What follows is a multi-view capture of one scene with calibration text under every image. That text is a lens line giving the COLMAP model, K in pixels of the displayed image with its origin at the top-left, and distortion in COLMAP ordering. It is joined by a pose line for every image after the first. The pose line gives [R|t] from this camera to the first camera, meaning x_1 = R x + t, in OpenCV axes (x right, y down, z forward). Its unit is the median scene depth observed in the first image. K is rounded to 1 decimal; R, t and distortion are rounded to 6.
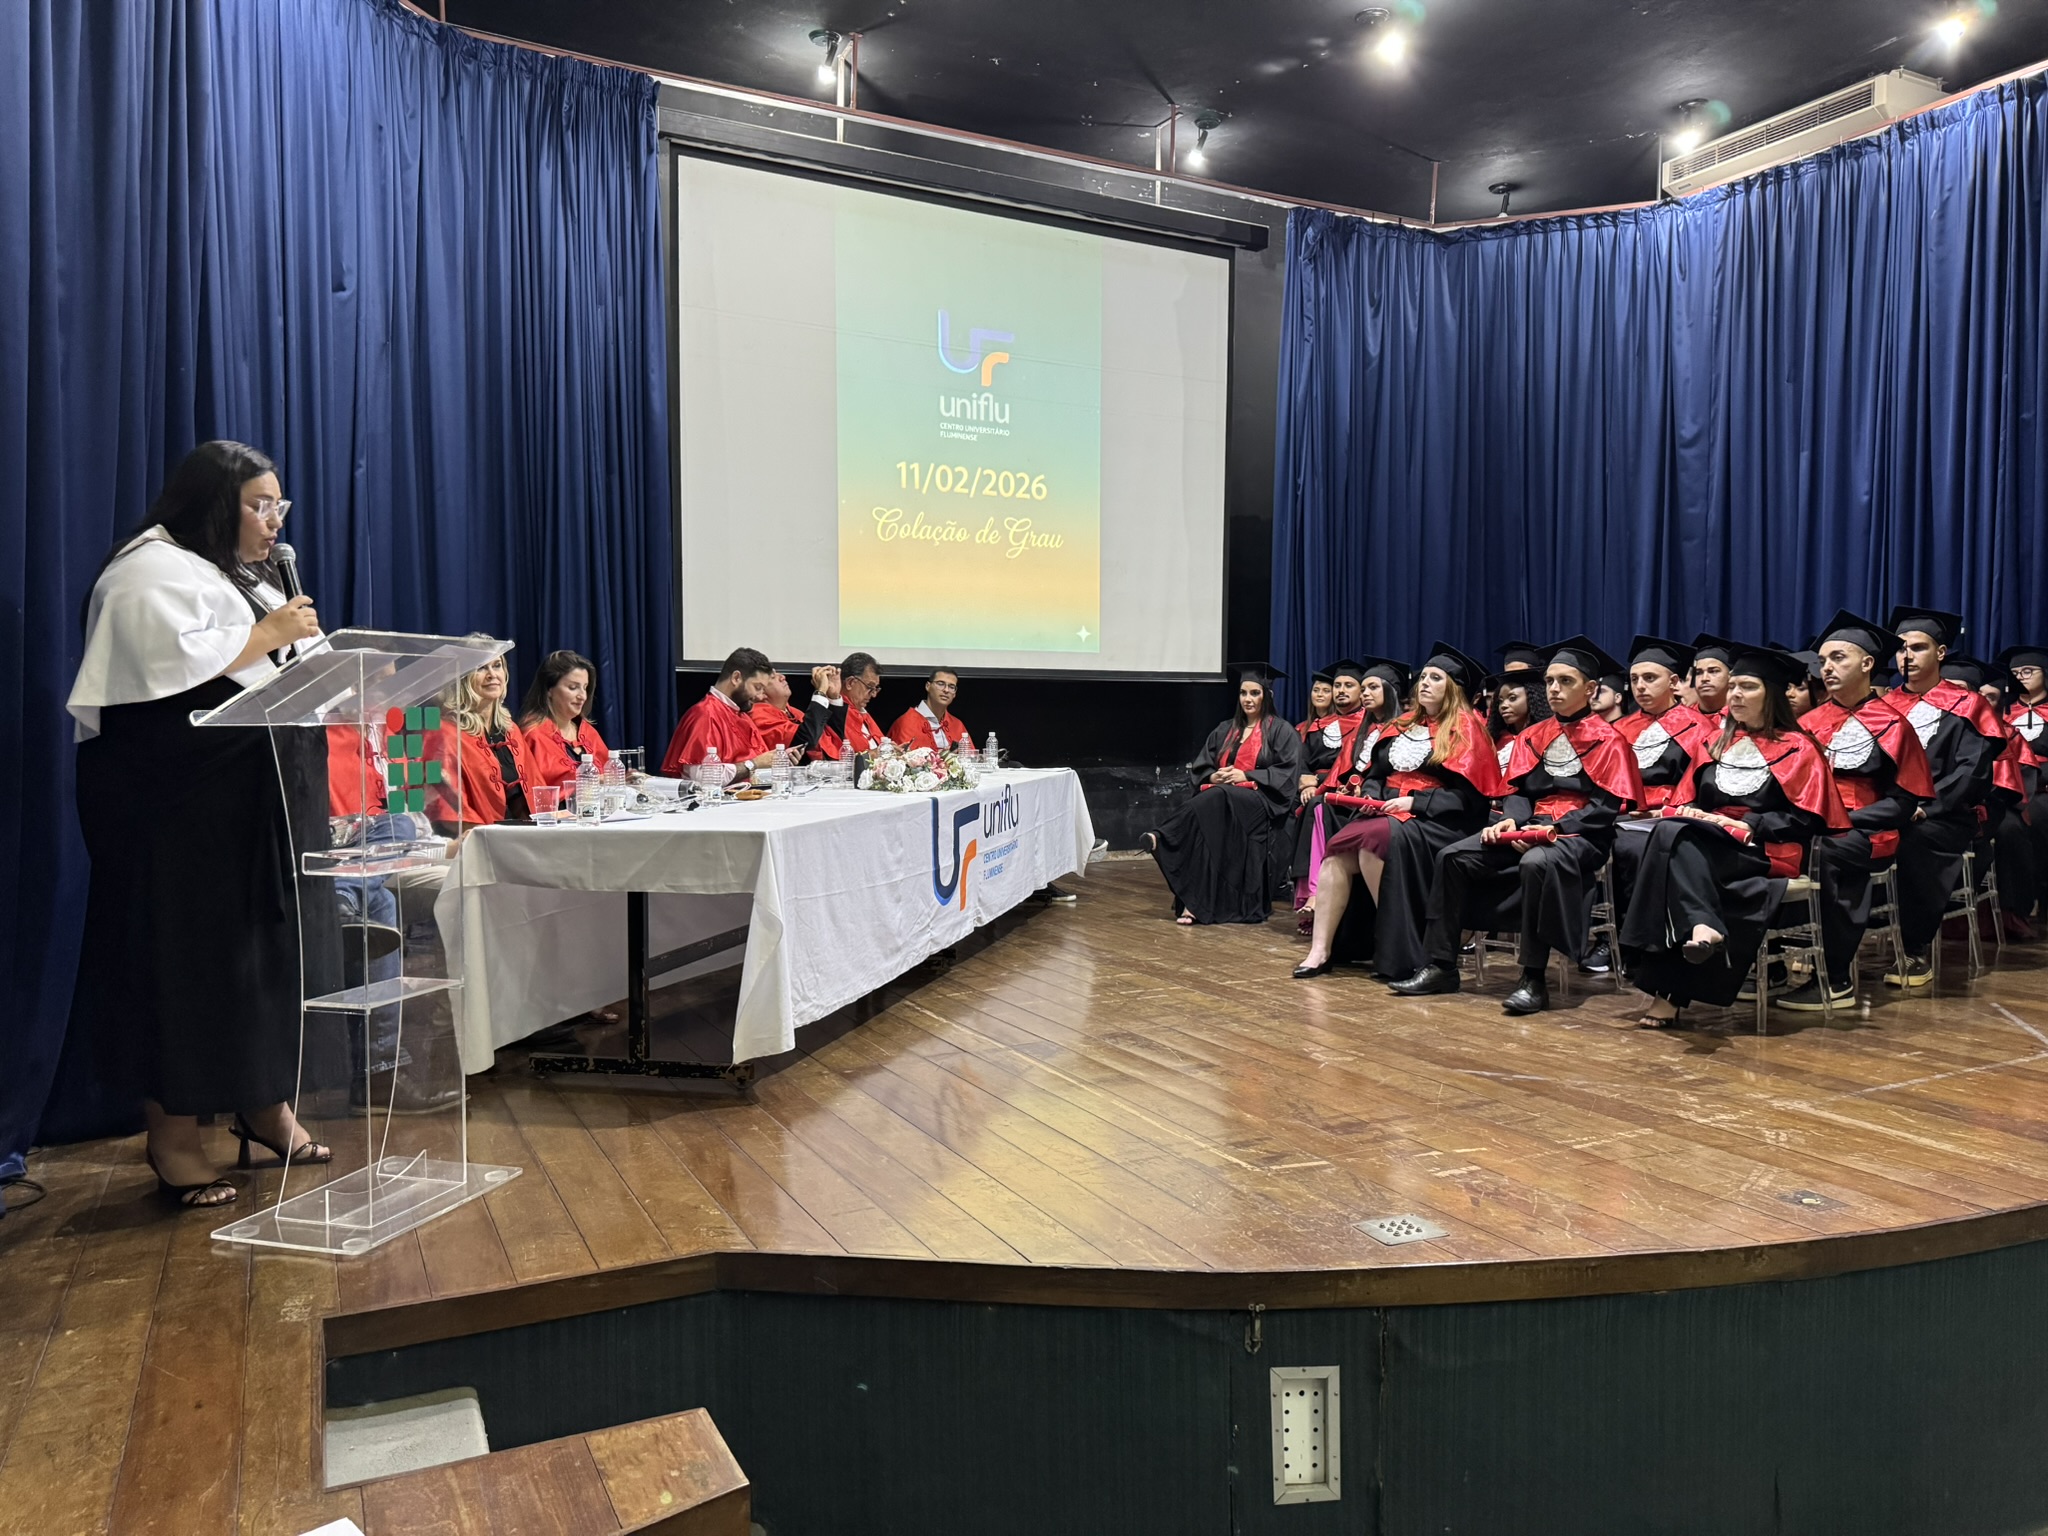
lens RADIAL K [[1418.2, 0, 1029.9], [0, 1418.2, 777.9], [0, 0, 1]] dist [0.112545, -0.203907]
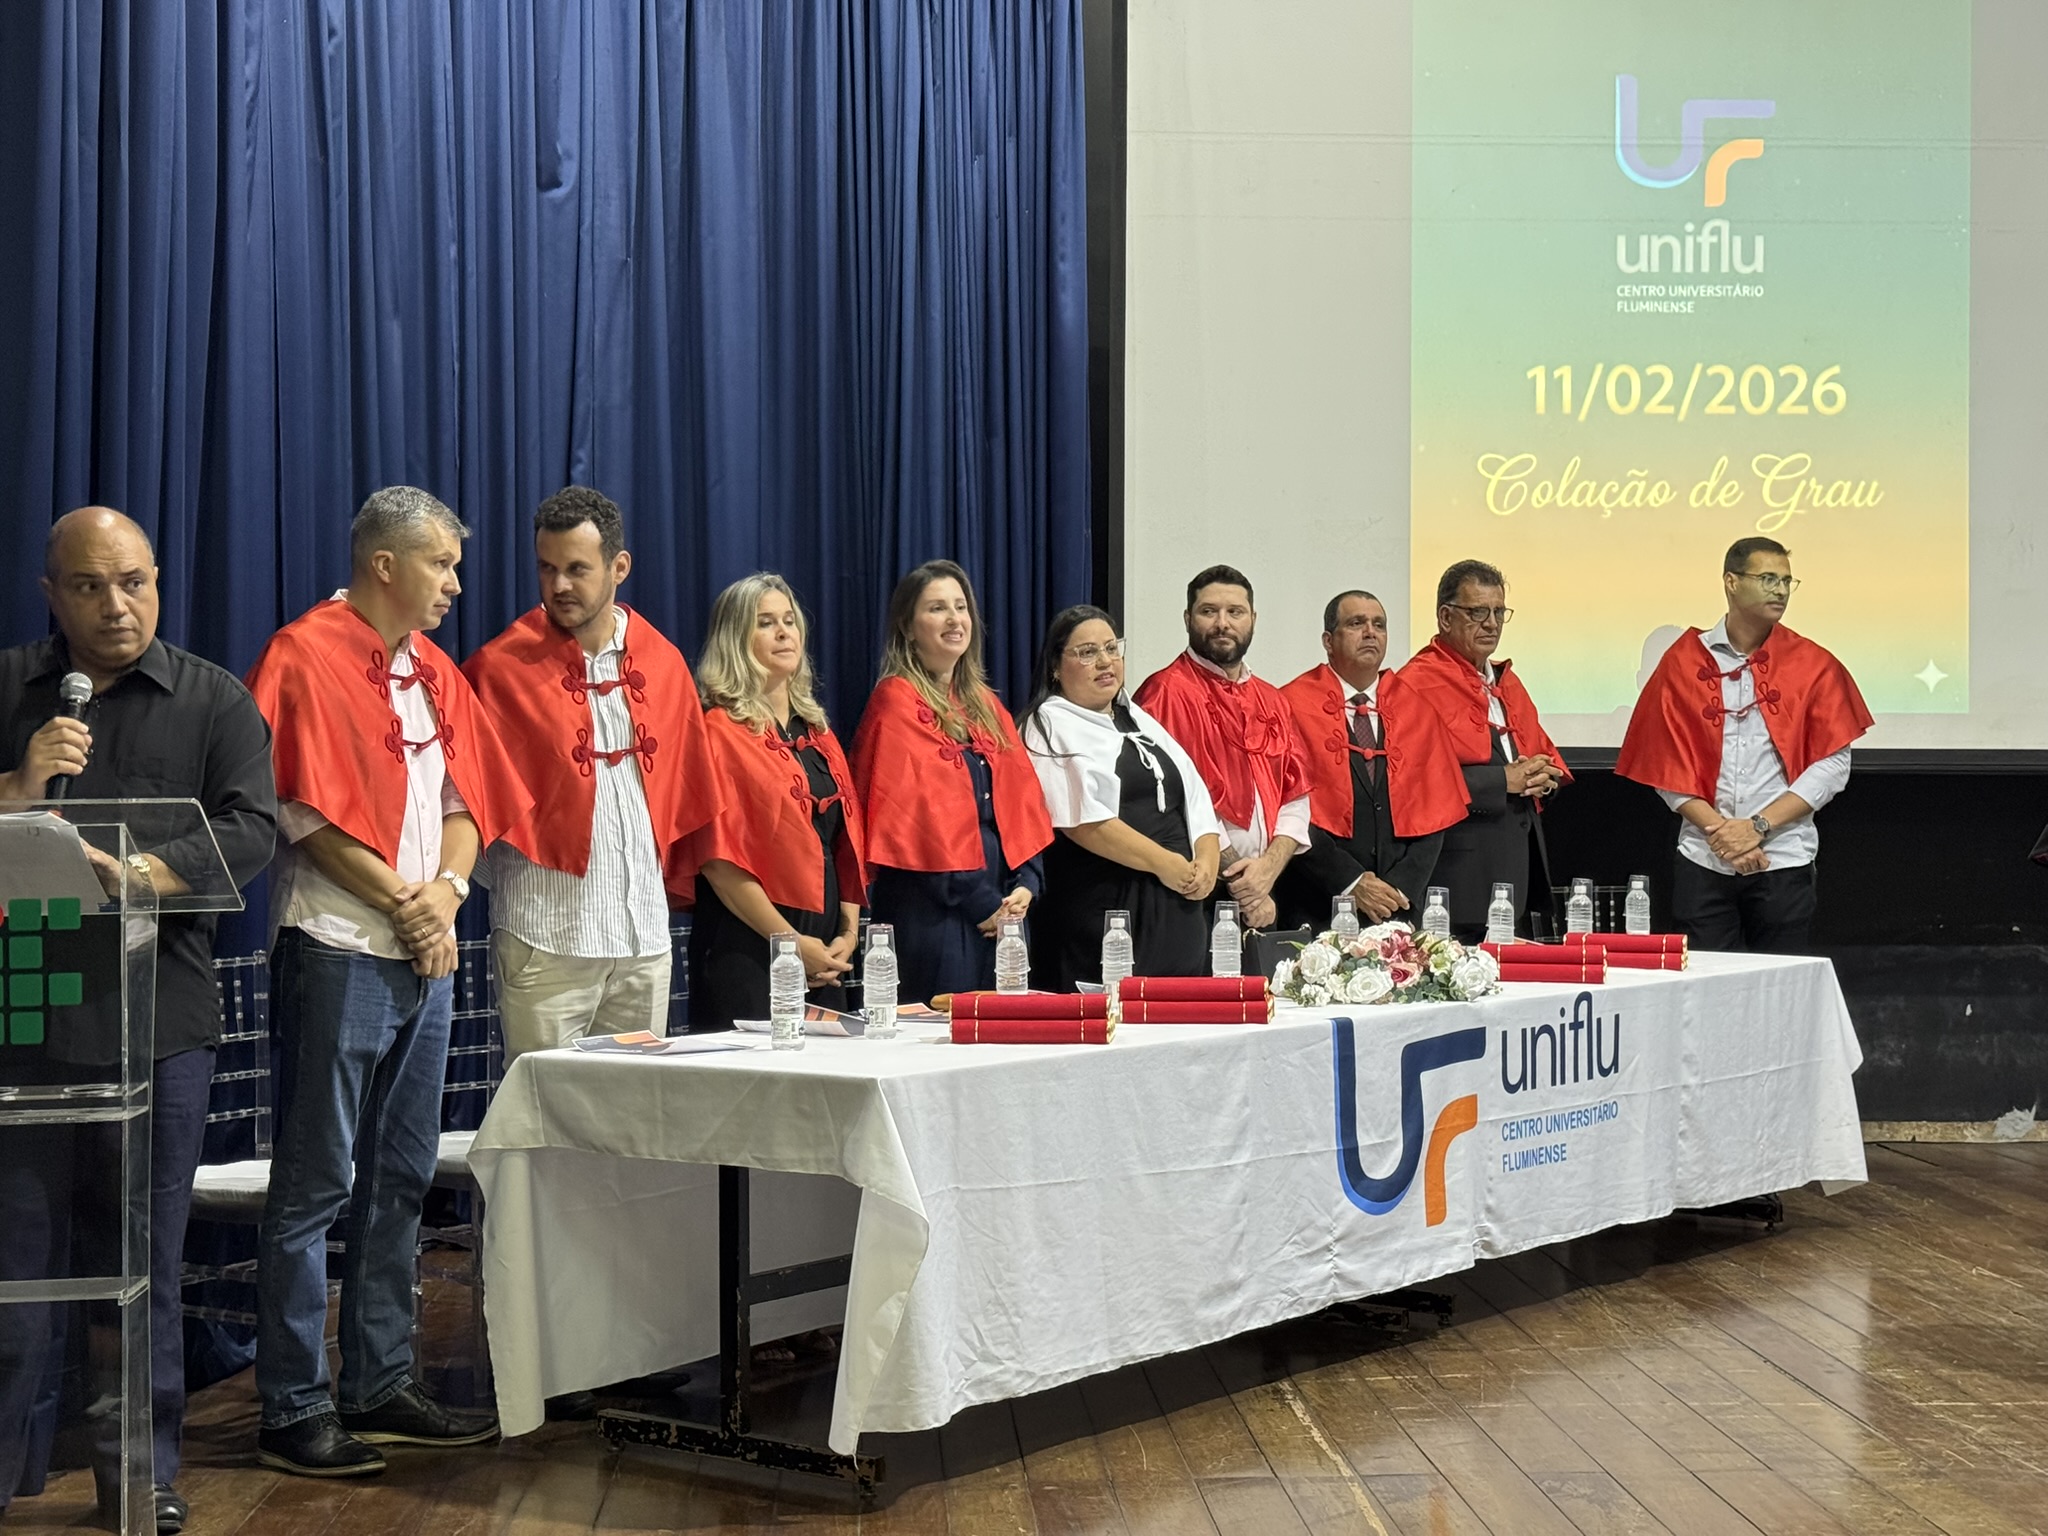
lens RADIAL K [[2912.0, 0, 1021.3], [0, 2912.0, 760.8], [0, 0, 1]] dist [0.236859, -0.710890]
pose [[0.912322, -0.004511, -0.409449, 0.266490], [-0.016440, 0.998729, -0.047635, -0.028008], [0.409144, 0.050190, 0.911089, -0.102501]]
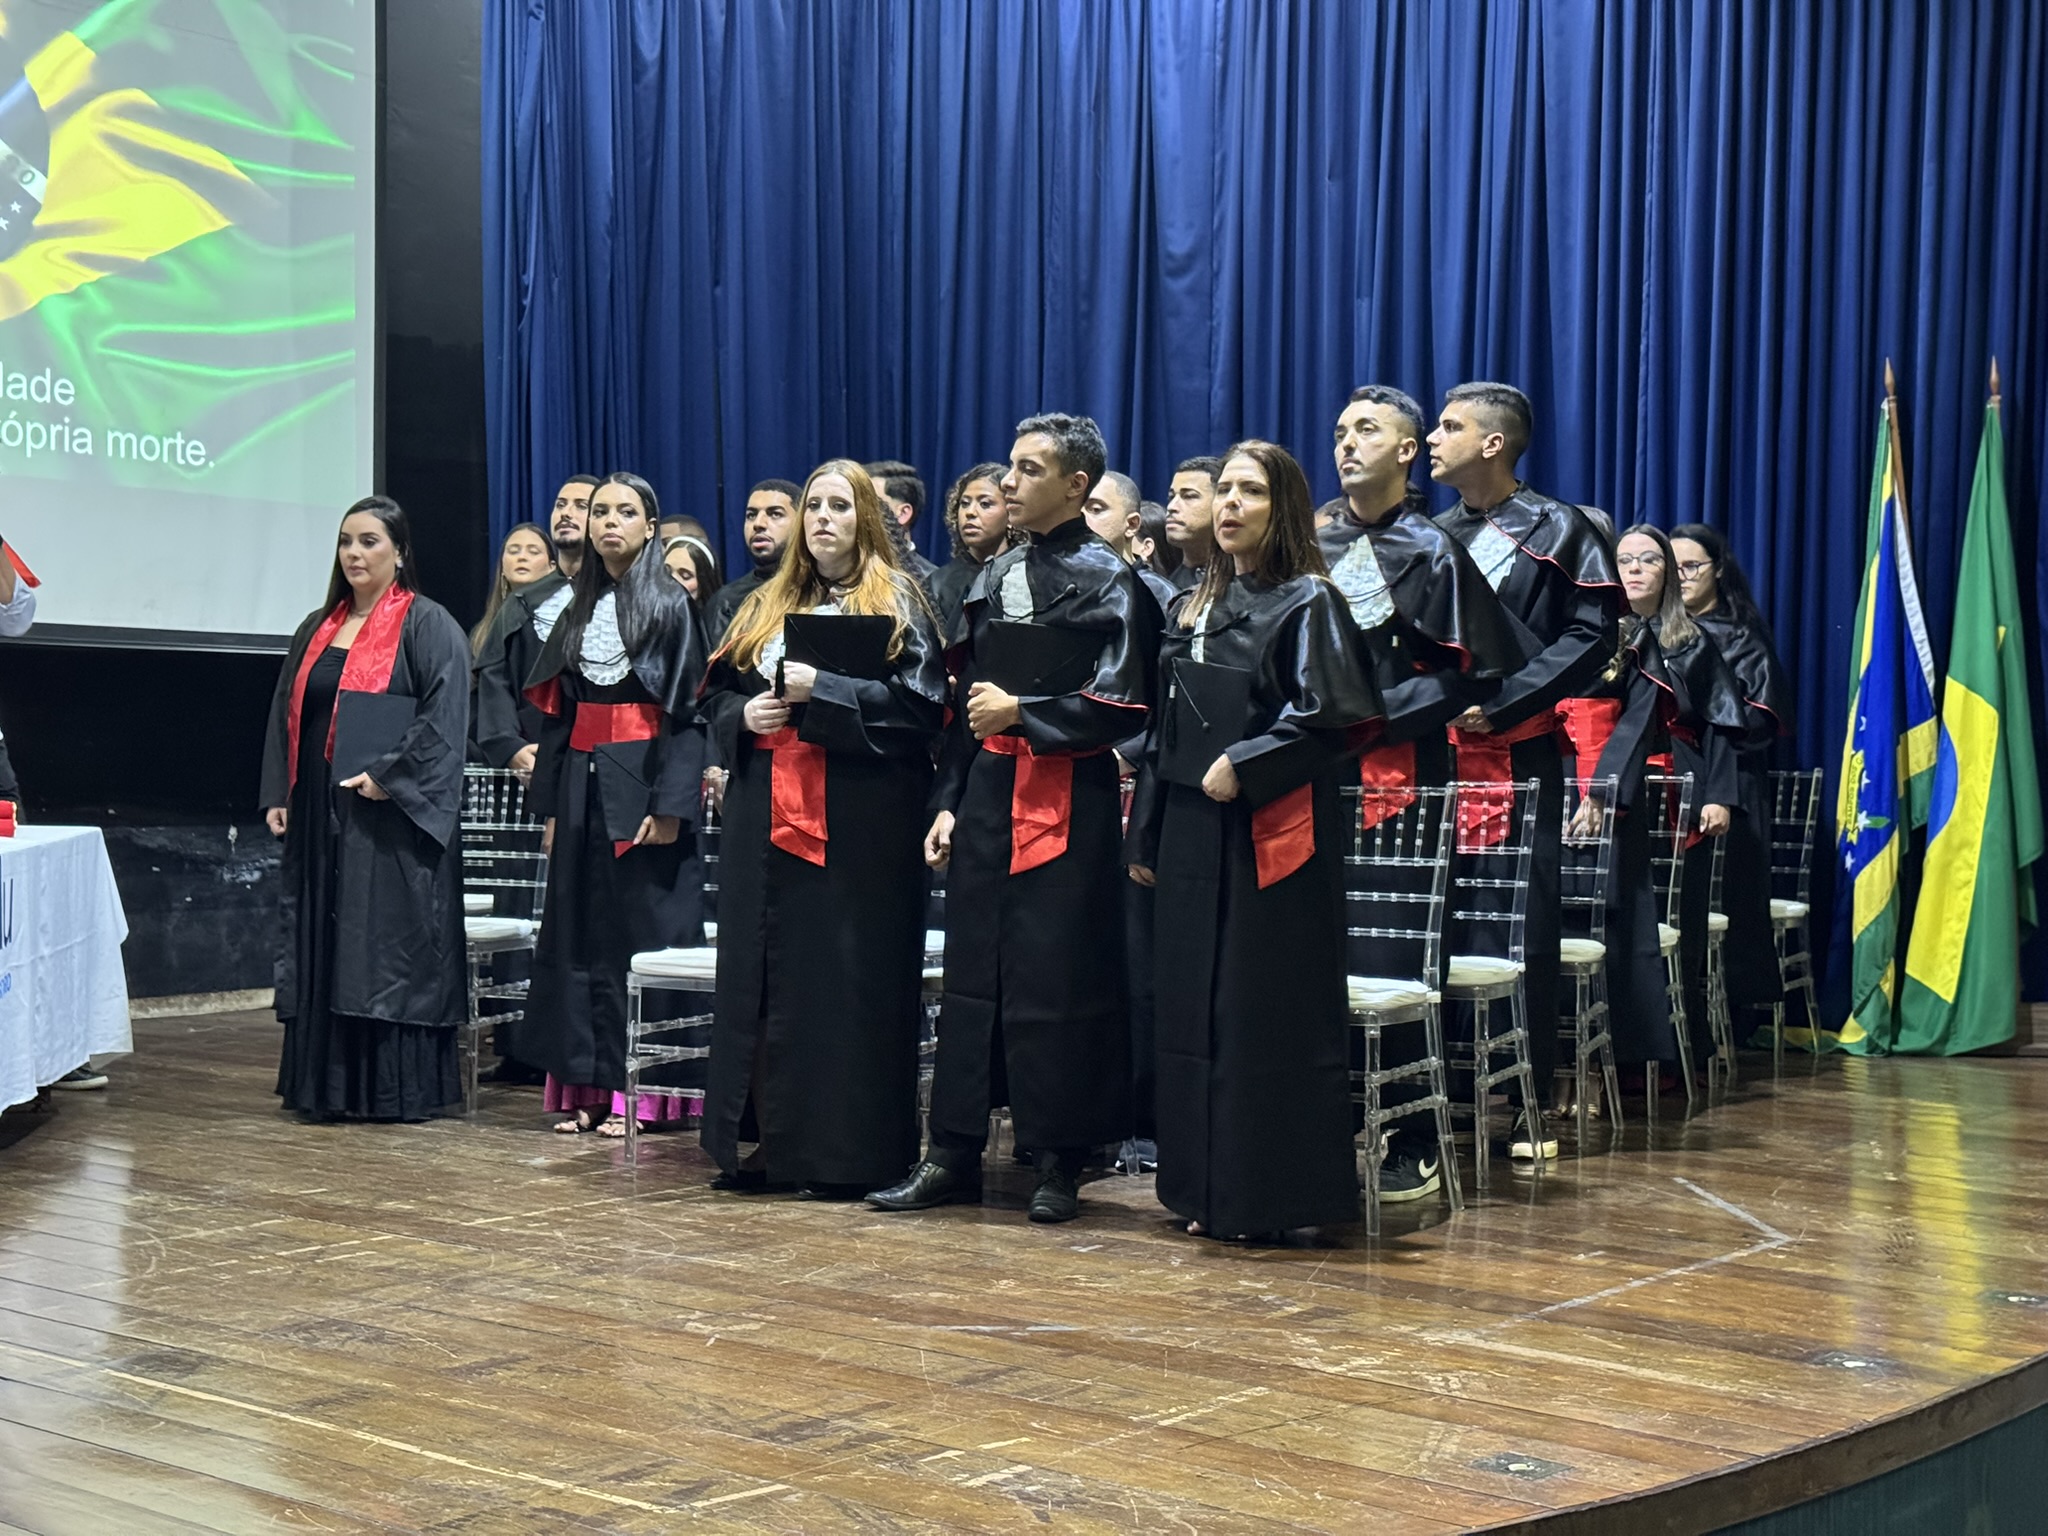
lens RADIAL K [[2837.1, 0, 1024.0], [0, 2837.1, 768.0], [0, 0, 1]] dist [0.205446, -0.459557]
pose [[0.919215, 0.003955, 0.393735, -0.090023], [0.009474, 0.999438, -0.032158, 0.011990], [-0.393641, 0.033290, 0.918661, -0.055031]]
